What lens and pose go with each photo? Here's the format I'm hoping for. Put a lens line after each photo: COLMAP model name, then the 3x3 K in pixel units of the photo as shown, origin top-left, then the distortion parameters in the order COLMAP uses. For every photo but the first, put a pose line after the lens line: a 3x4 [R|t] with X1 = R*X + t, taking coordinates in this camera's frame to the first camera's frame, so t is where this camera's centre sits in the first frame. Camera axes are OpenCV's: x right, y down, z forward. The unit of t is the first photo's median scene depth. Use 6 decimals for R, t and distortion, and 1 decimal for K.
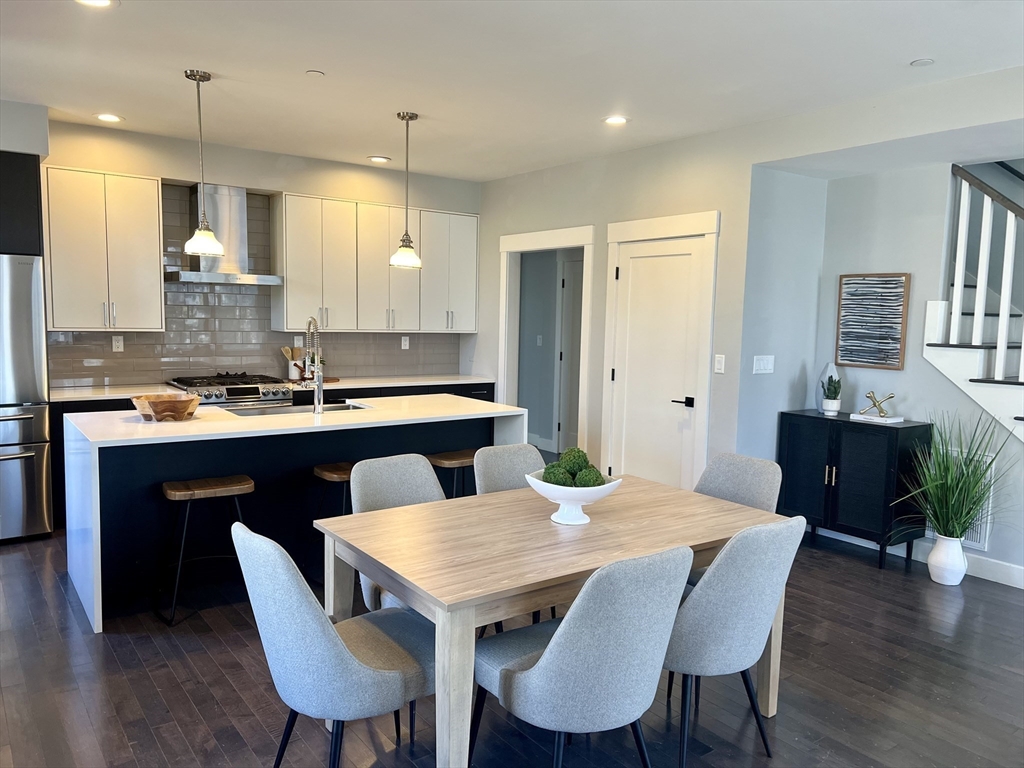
lens RADIAL K [[773.5, 0, 512.7], [0, 773.5, 388.0], [0, 0, 1]] dist [0.042211, -0.035595]
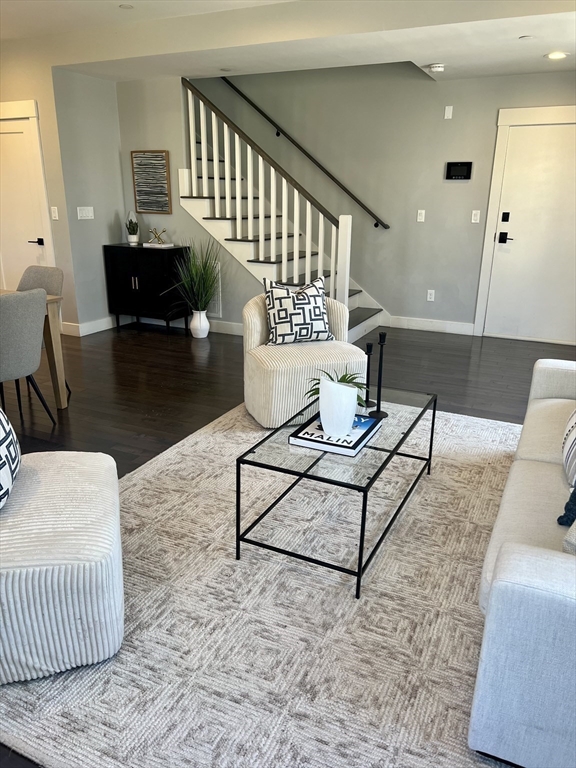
lens RADIAL K [[580.1, 0, 288.0], [0, 580.1, 384.0], [0, 0, 1]] dist [0.042211, -0.035595]
pose [[0.884630, -0.158922, 0.438377, 0.126552], [0.055433, 0.969304, 0.239536, 0.044105], [-0.462988, -0.187600, 0.866284, -0.243847]]
